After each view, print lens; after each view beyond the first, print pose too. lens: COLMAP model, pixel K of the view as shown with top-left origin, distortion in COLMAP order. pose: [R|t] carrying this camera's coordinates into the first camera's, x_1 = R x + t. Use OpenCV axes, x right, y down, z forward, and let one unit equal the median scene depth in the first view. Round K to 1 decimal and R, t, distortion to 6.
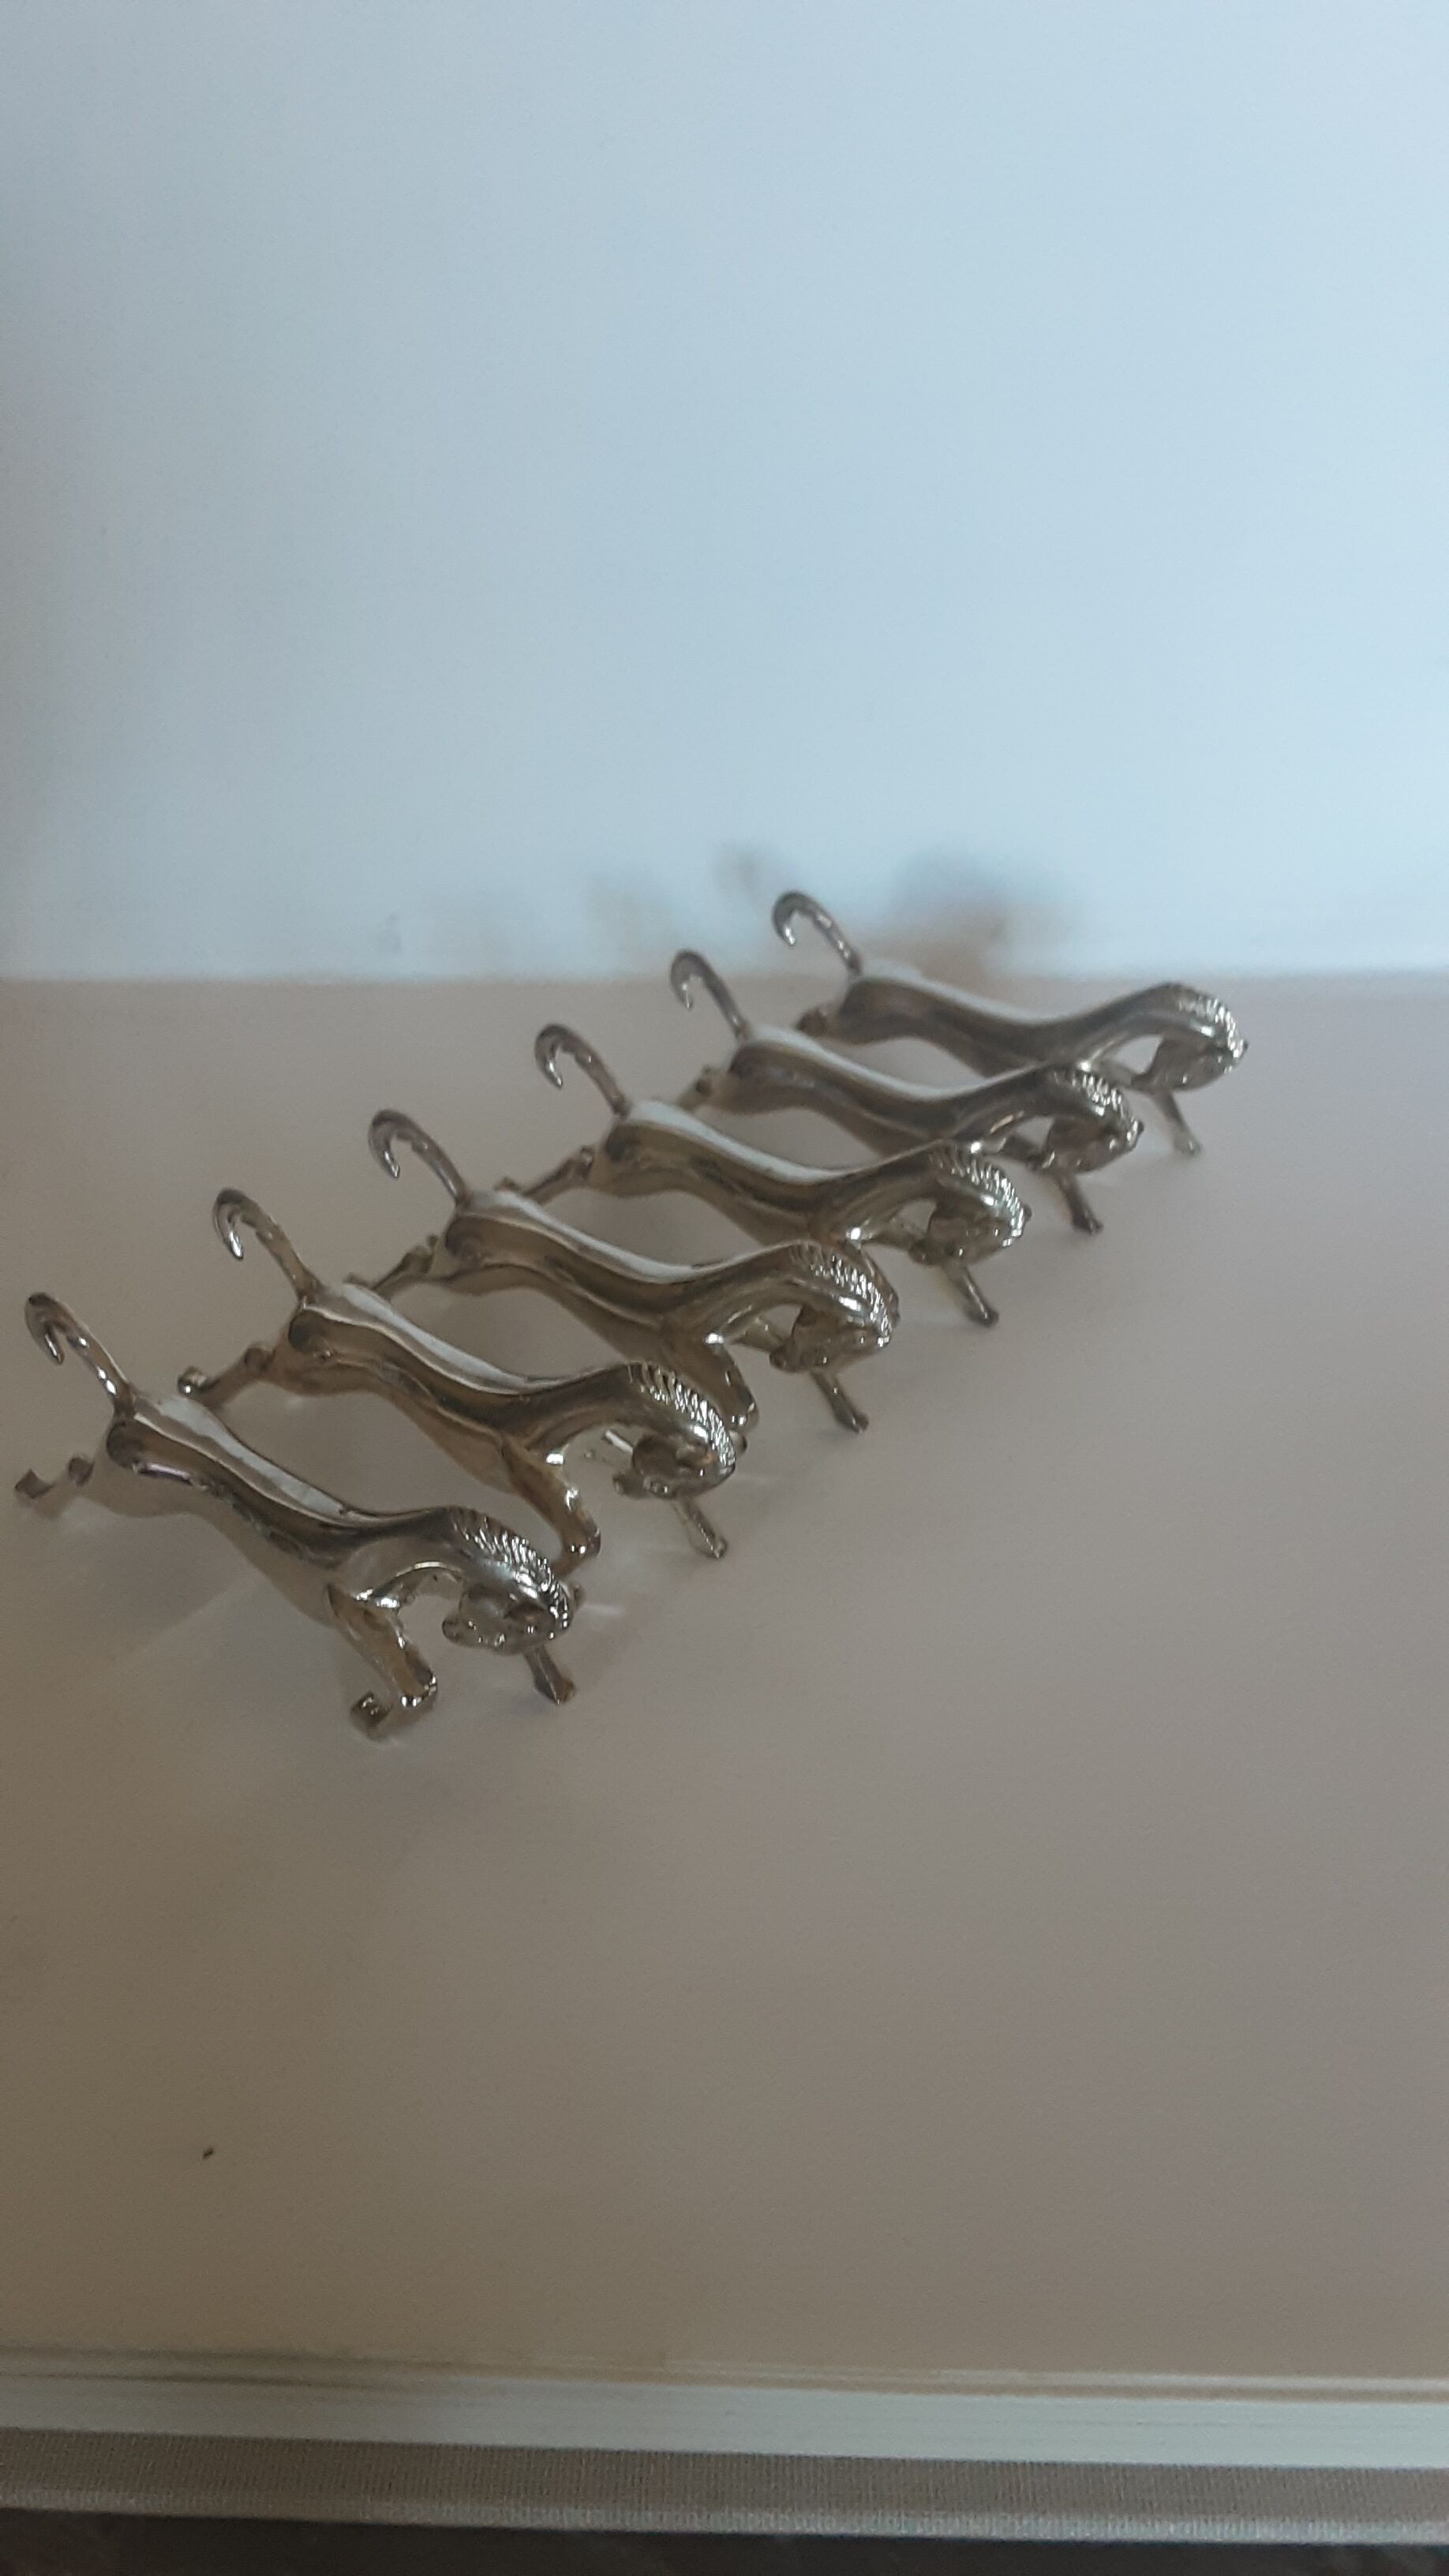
lens RADIAL K [[2032.8, 0, 724.5], [0, 2032.8, 1288.0], [0, 0, 1]] dist [0.054522, 0.000542]
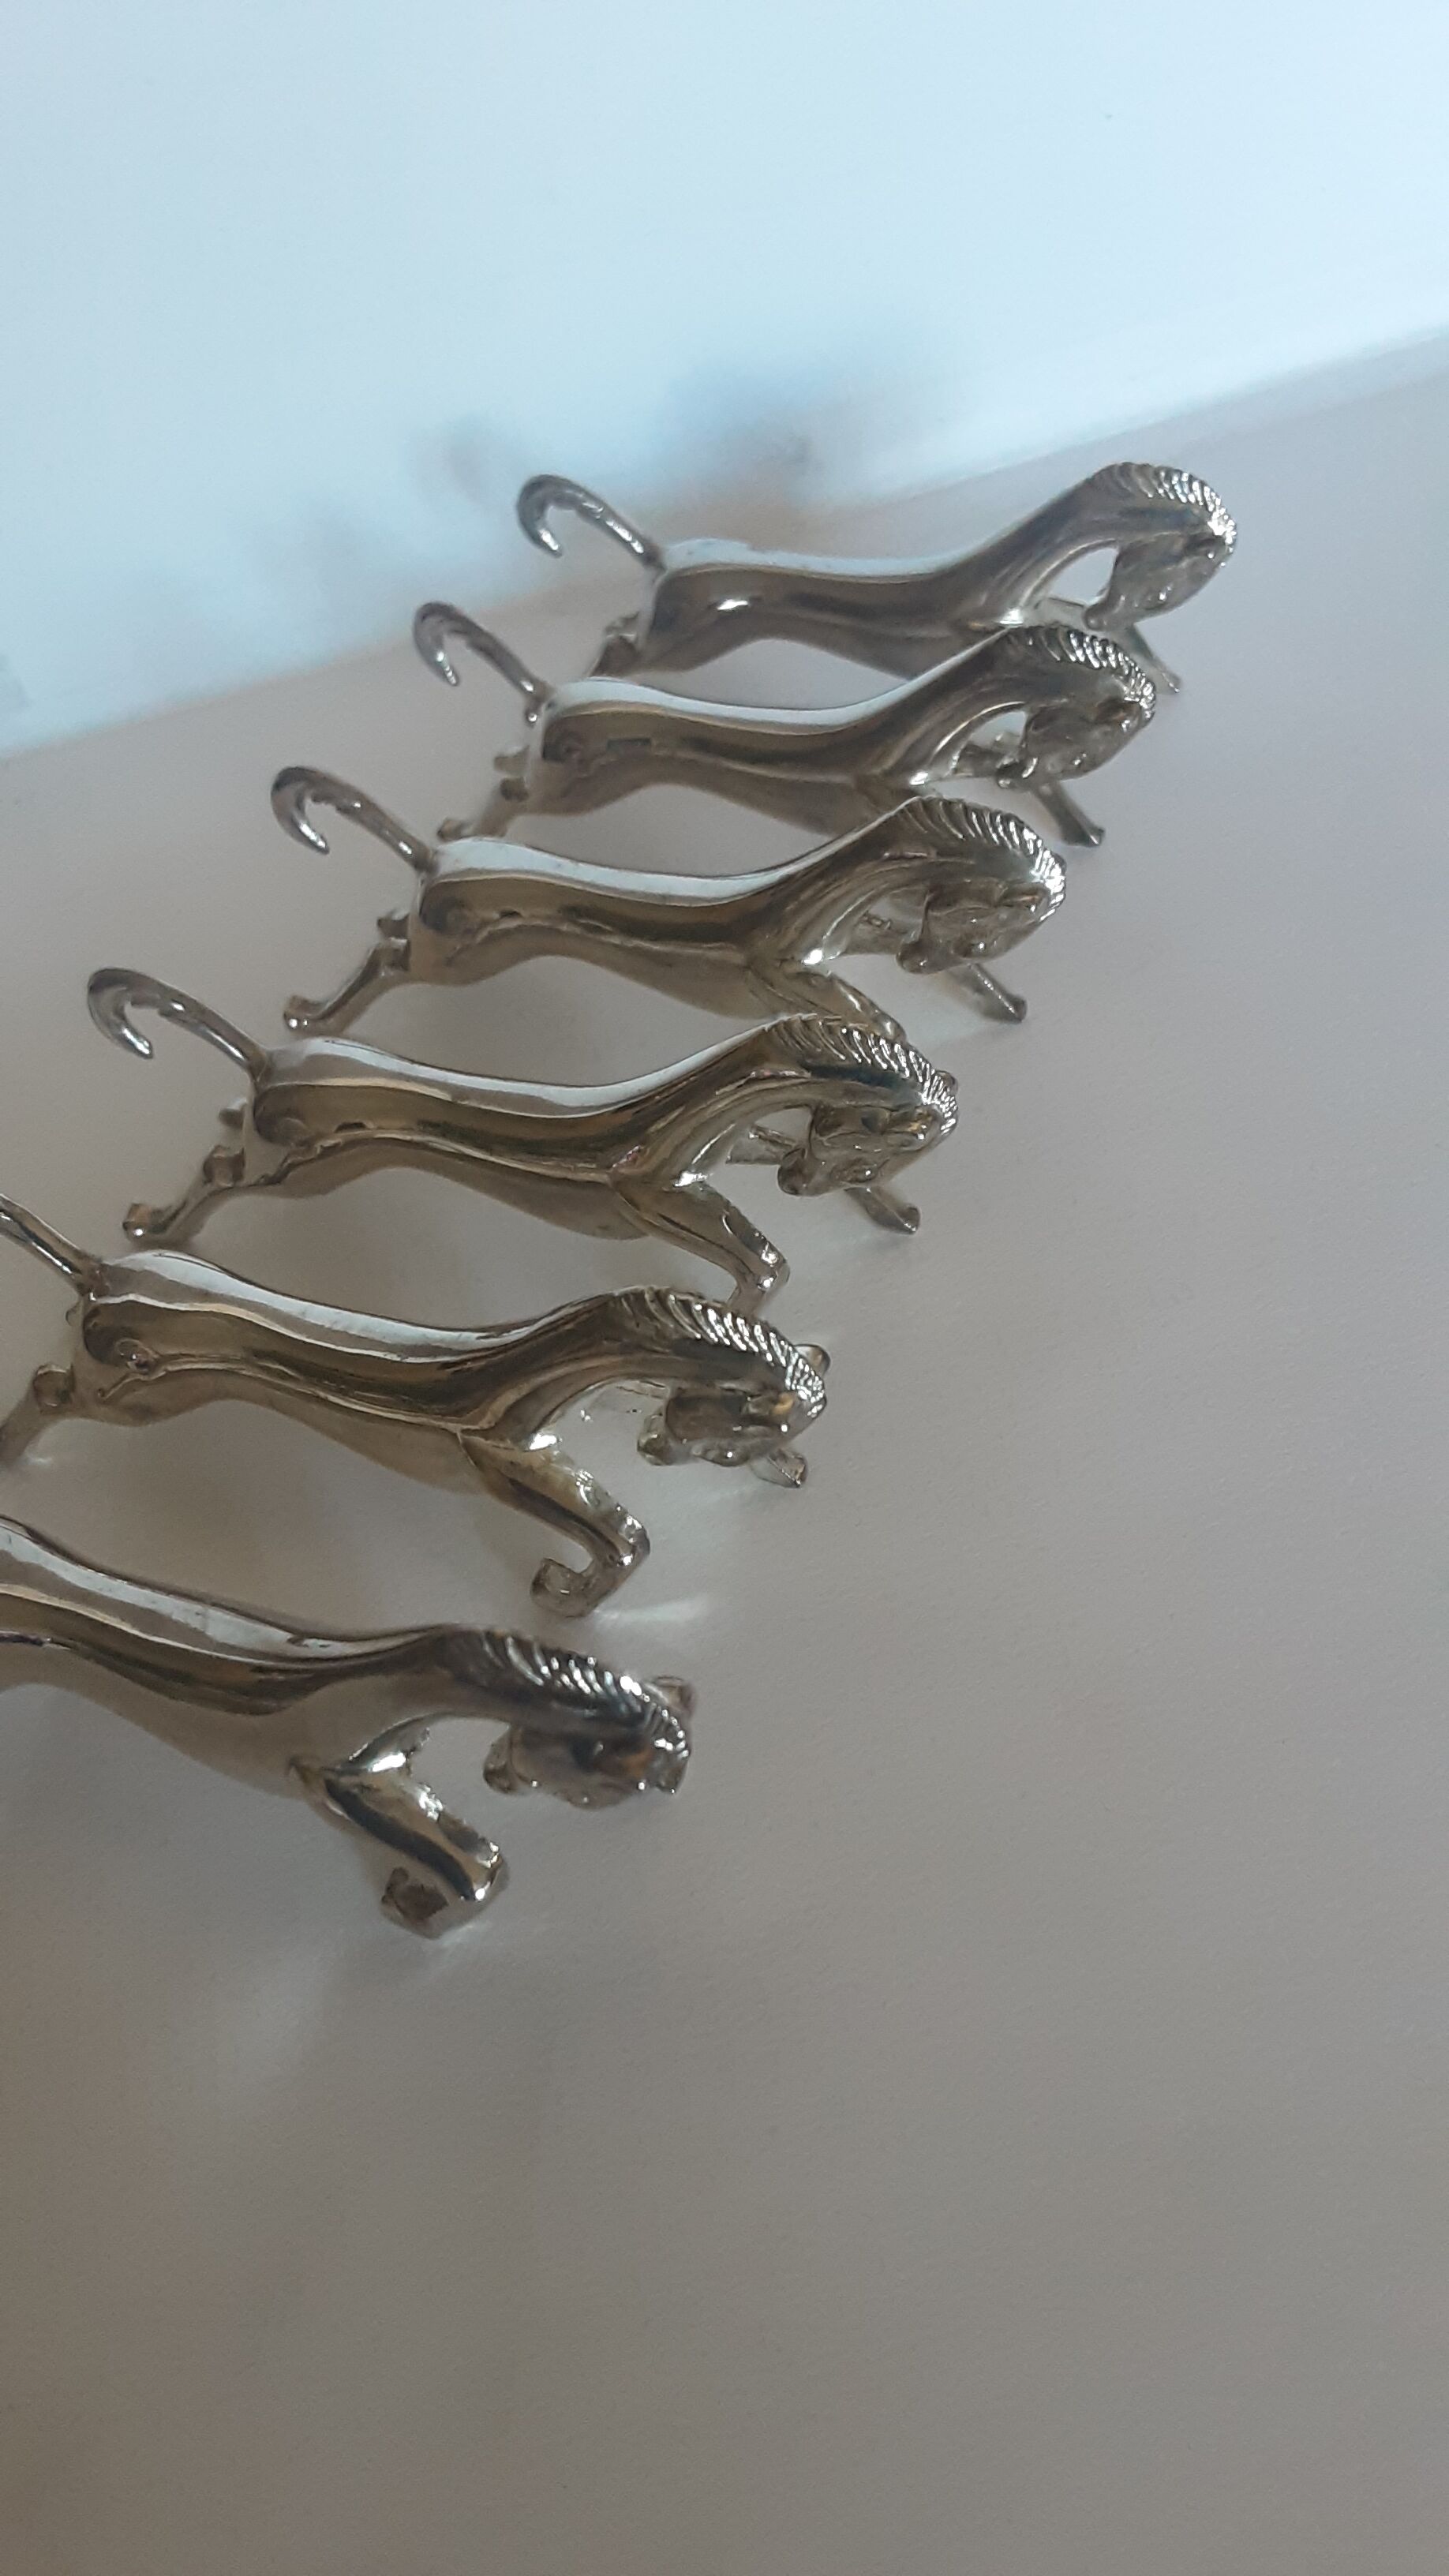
lens RADIAL K [[2032.8, 0, 724.5], [0, 2032.8, 1288.0], [0, 0, 1]] dist [0.054522, 0.000542]
pose [[0.951259, -0.300223, 0.070517, -0.048588], [0.279725, 0.936246, 0.212599, -0.075125], [-0.129849, -0.182511, 0.974592, 0.285178]]
